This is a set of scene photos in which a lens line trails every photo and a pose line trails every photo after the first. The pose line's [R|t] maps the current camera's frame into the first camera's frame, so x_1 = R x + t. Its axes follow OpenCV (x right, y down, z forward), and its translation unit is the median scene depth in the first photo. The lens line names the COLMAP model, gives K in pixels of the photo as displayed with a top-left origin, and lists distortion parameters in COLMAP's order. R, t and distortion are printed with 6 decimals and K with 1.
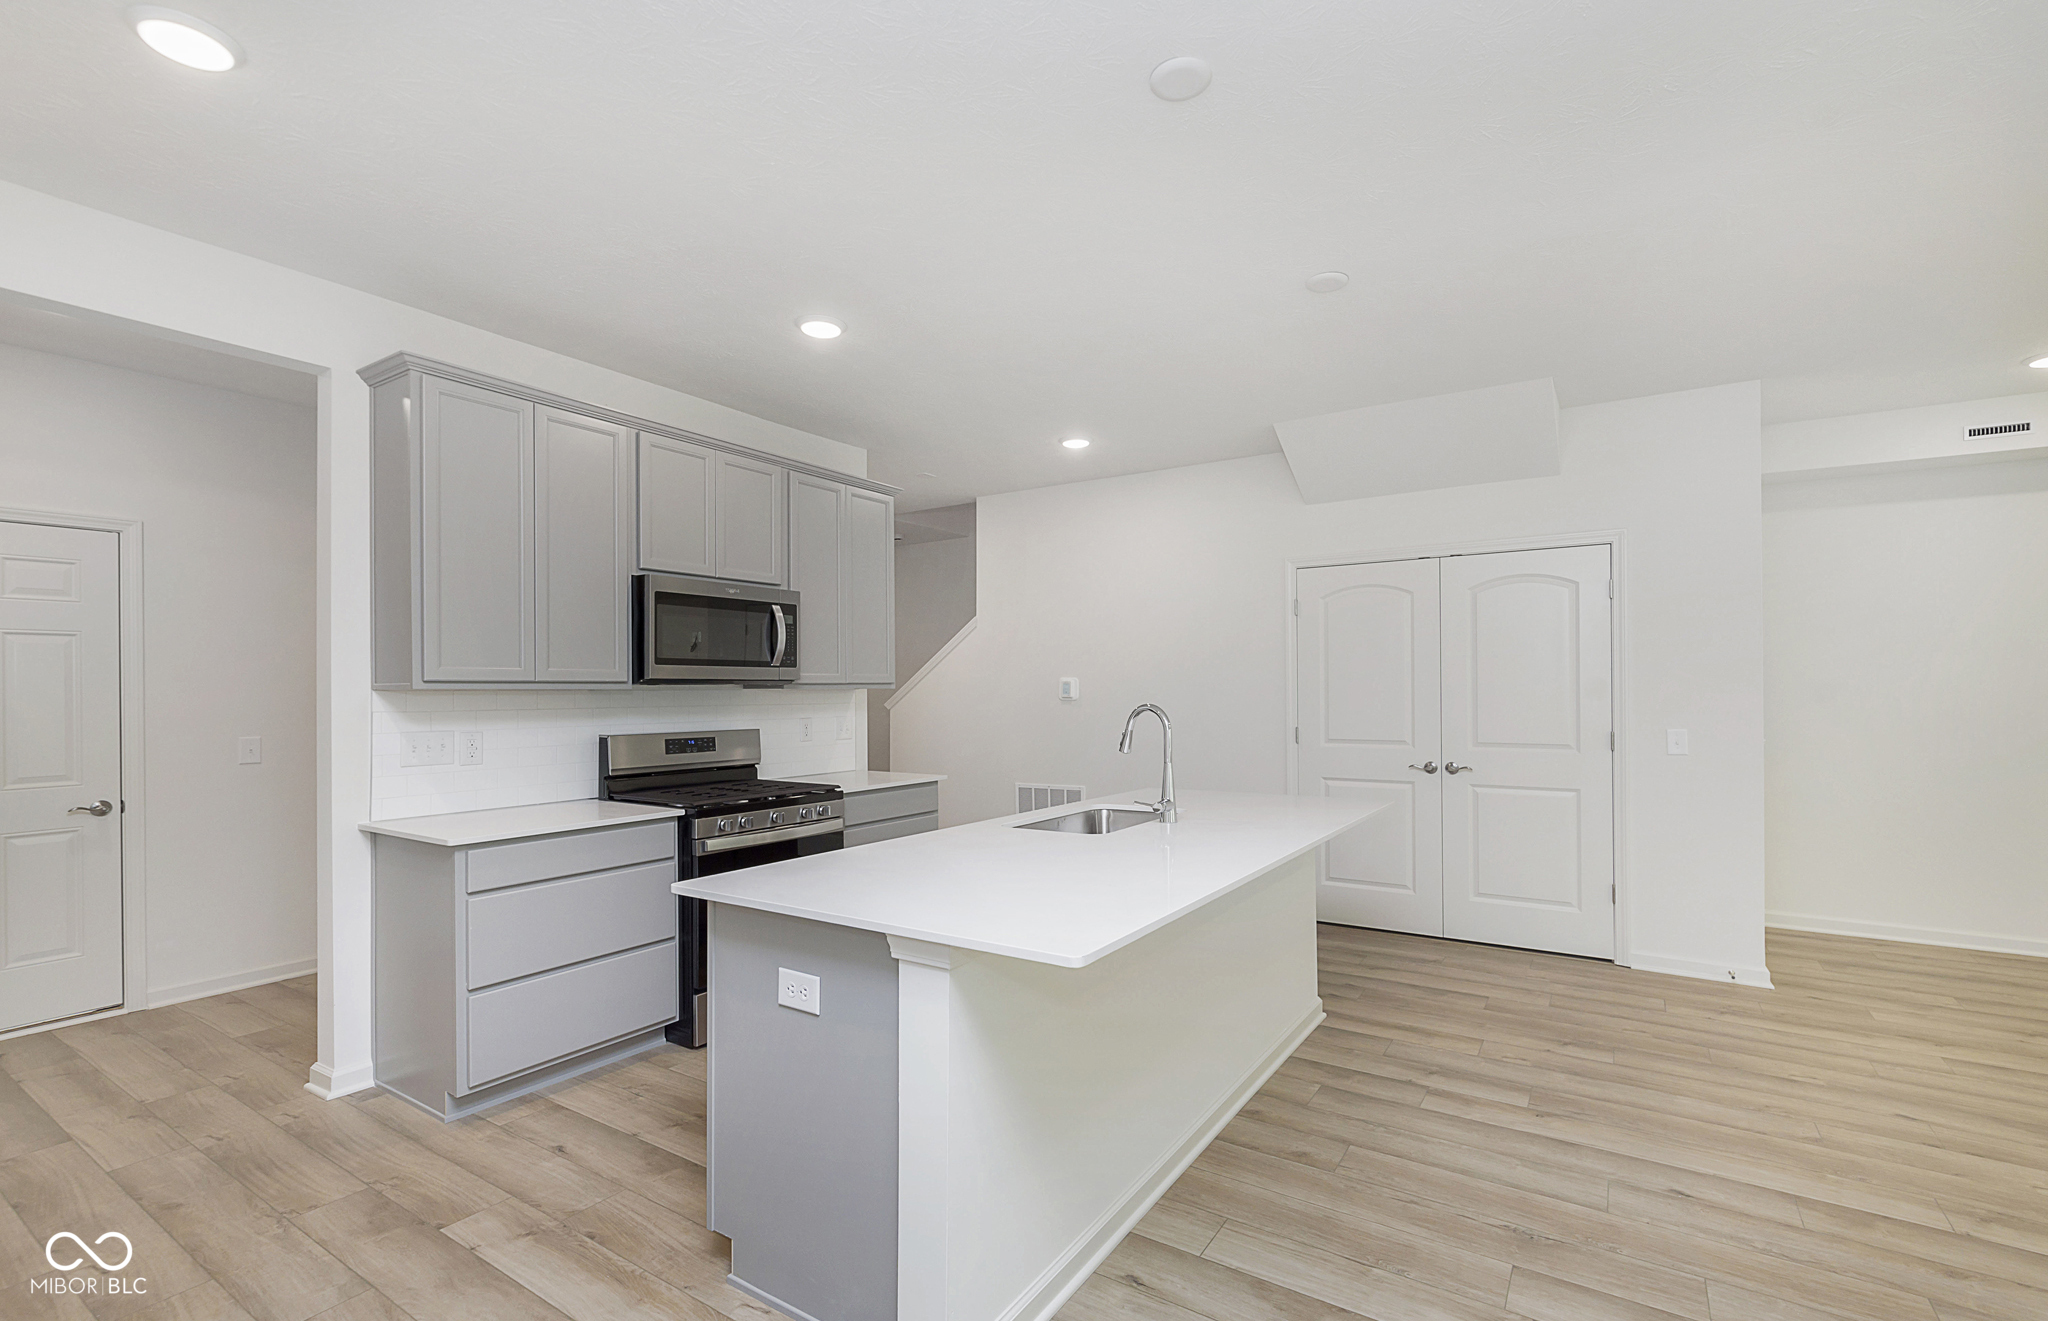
lens RADIAL K [[889.5, 0, 1084.6], [0, 889.5, 686.6], [0, 0, 1]] dist [0.002274, 0.001084]
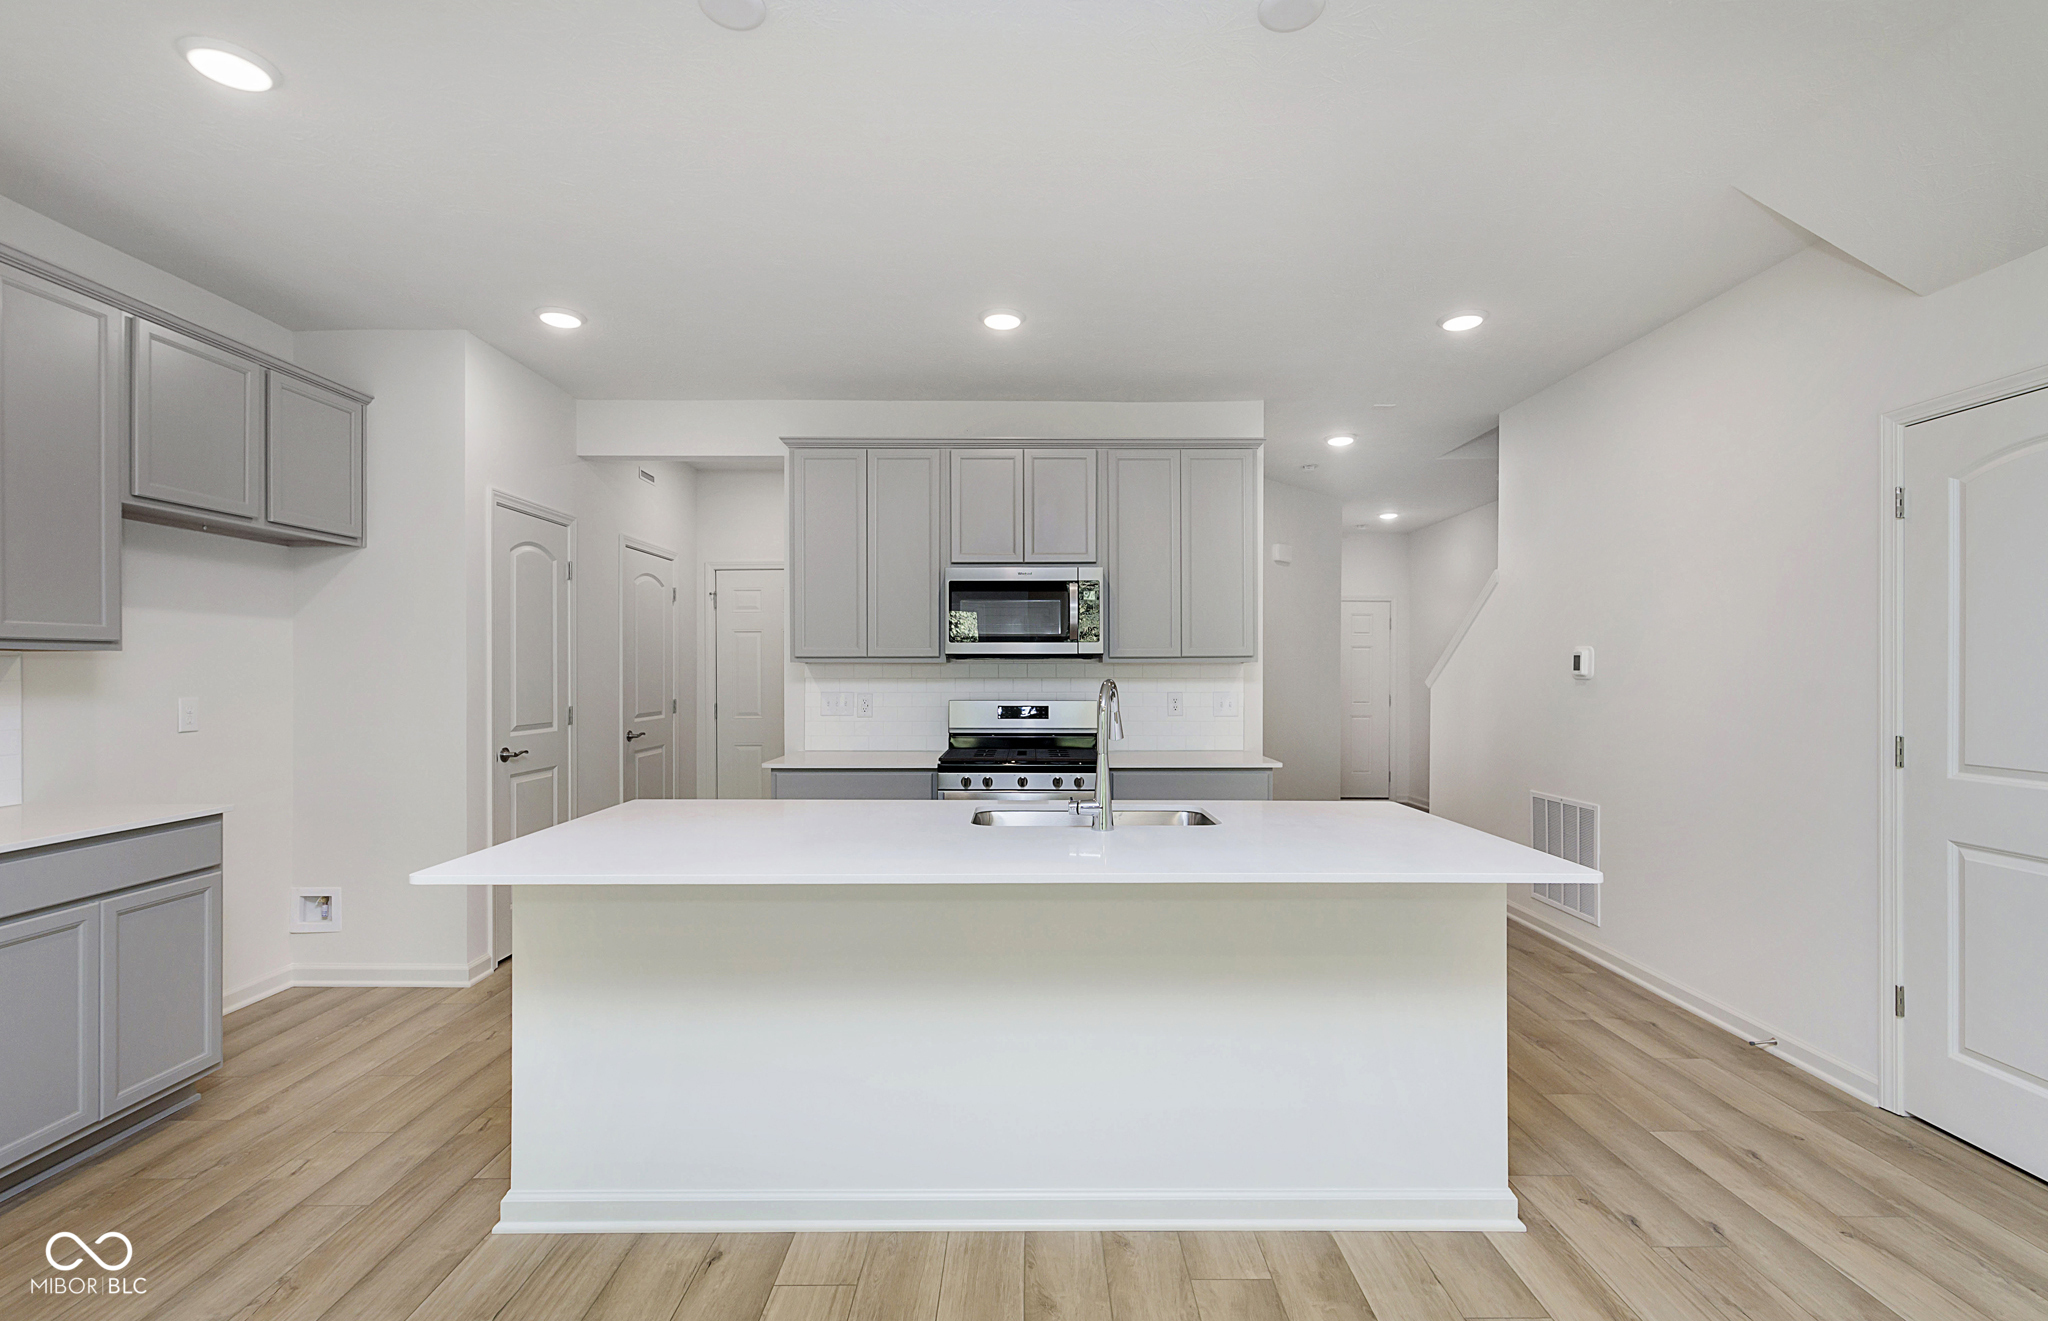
lens RADIAL K [[931.2, 0, 1047.6], [0, 931.2, 665.8], [0, 0, 1]] dist [0.002793, 0.000172]
pose [[0.526602, 0.001036, -0.850112, 0.730516], [0.001444, 0.999997, 0.002113, 0.005092], [0.850111, -0.002340, 0.526598, 0.497853]]
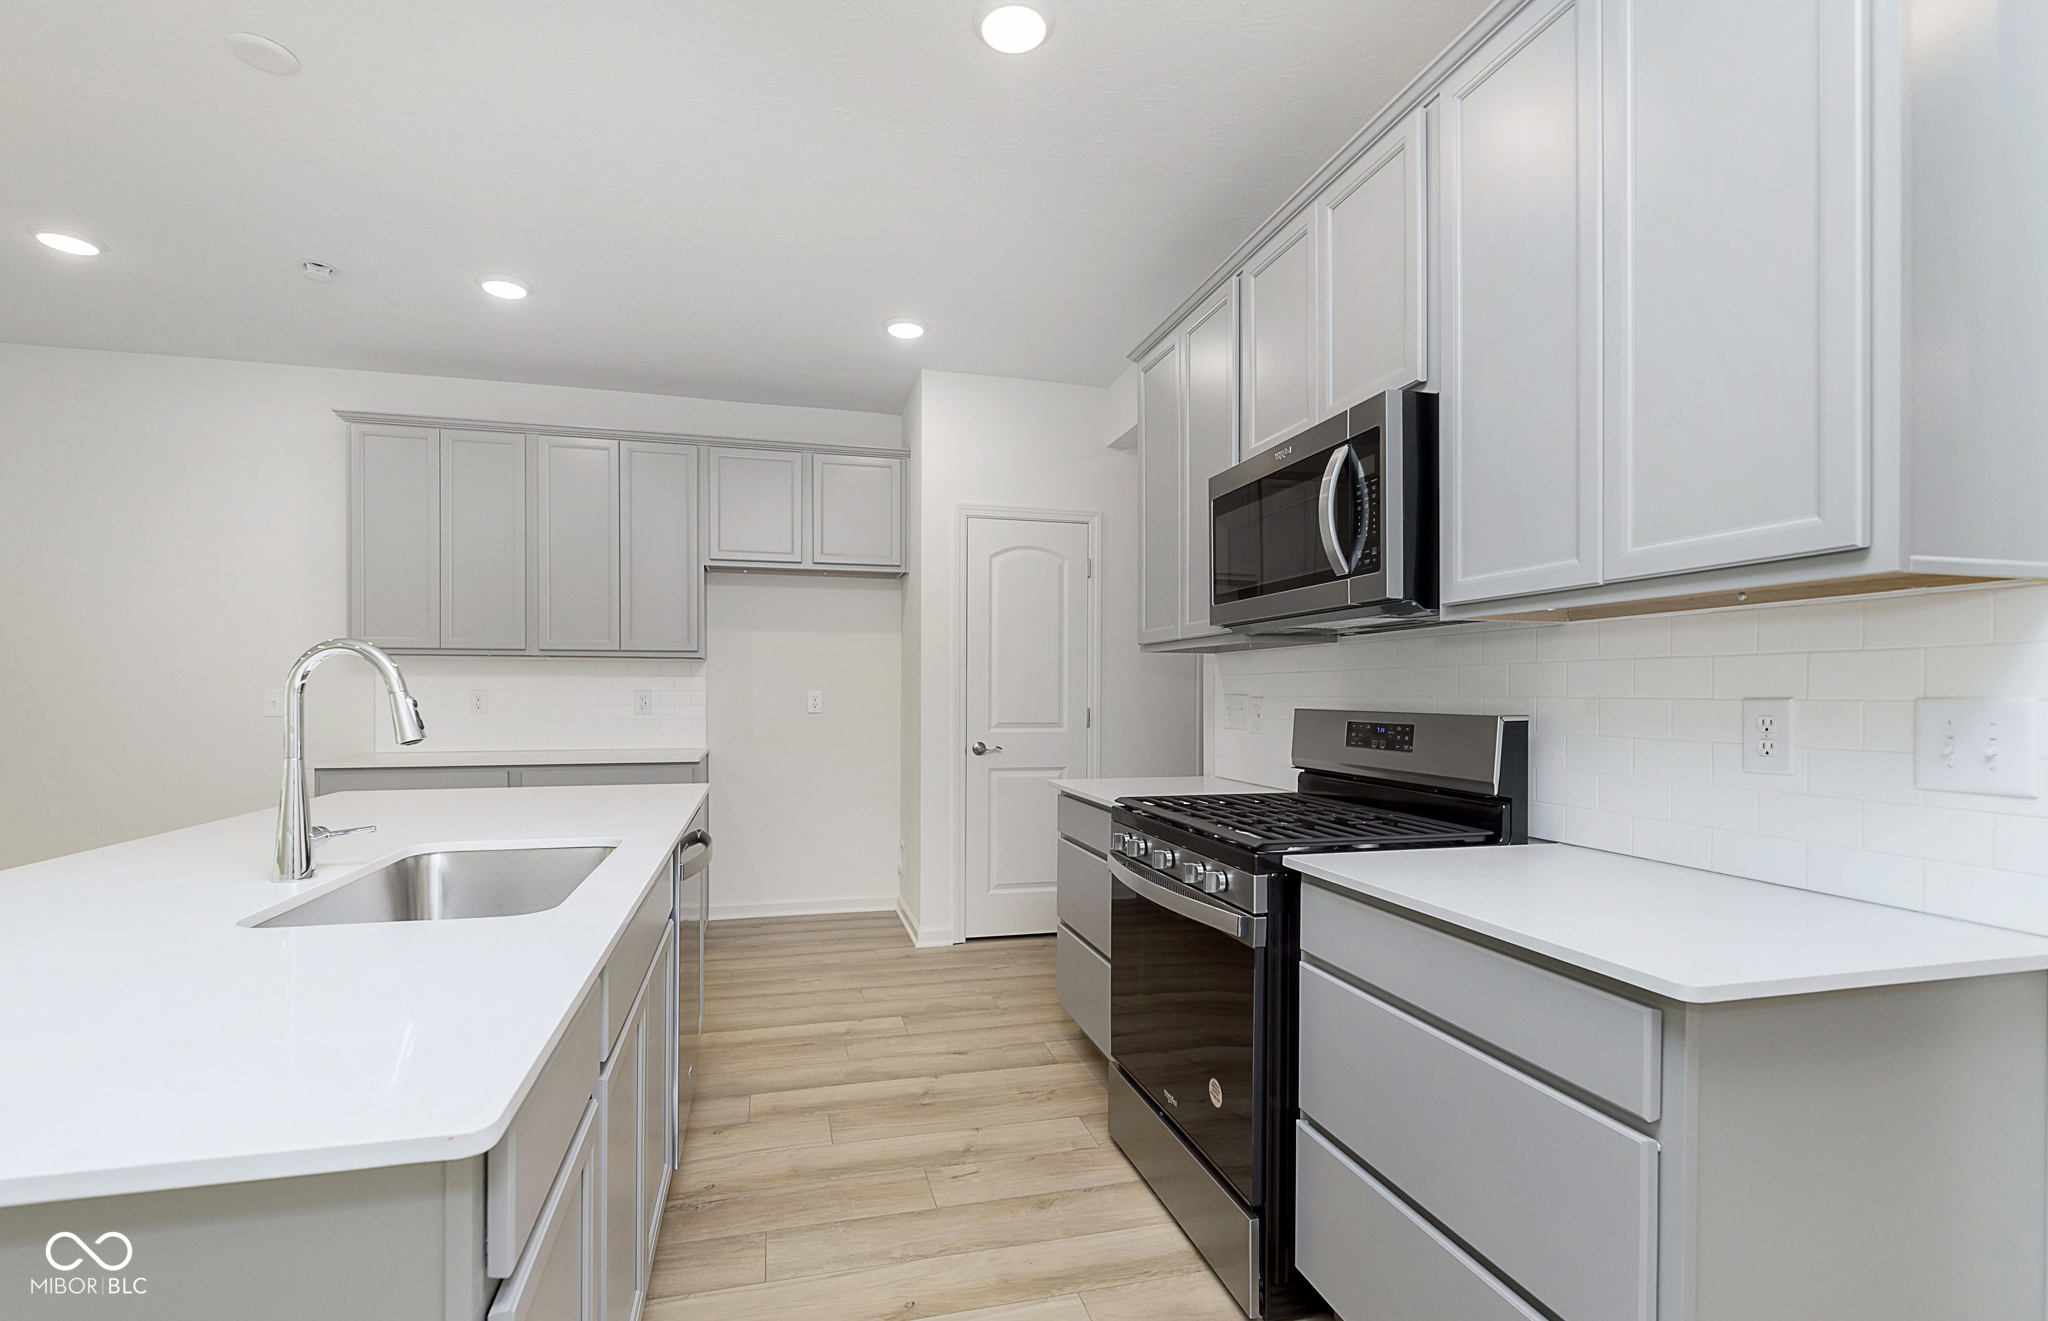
lens RADIAL K [[910.6, 0, 988.7], [0, 910.6, 701.5], [0, 0, 1]] dist [-0.001267, -0.000076]
pose [[-0.720191, 0.007873, -0.693731, 0.157521], [0.002070, 0.999956, 0.009199, 0.048265], [0.693773, 0.005189, -0.720175, 1.543496]]
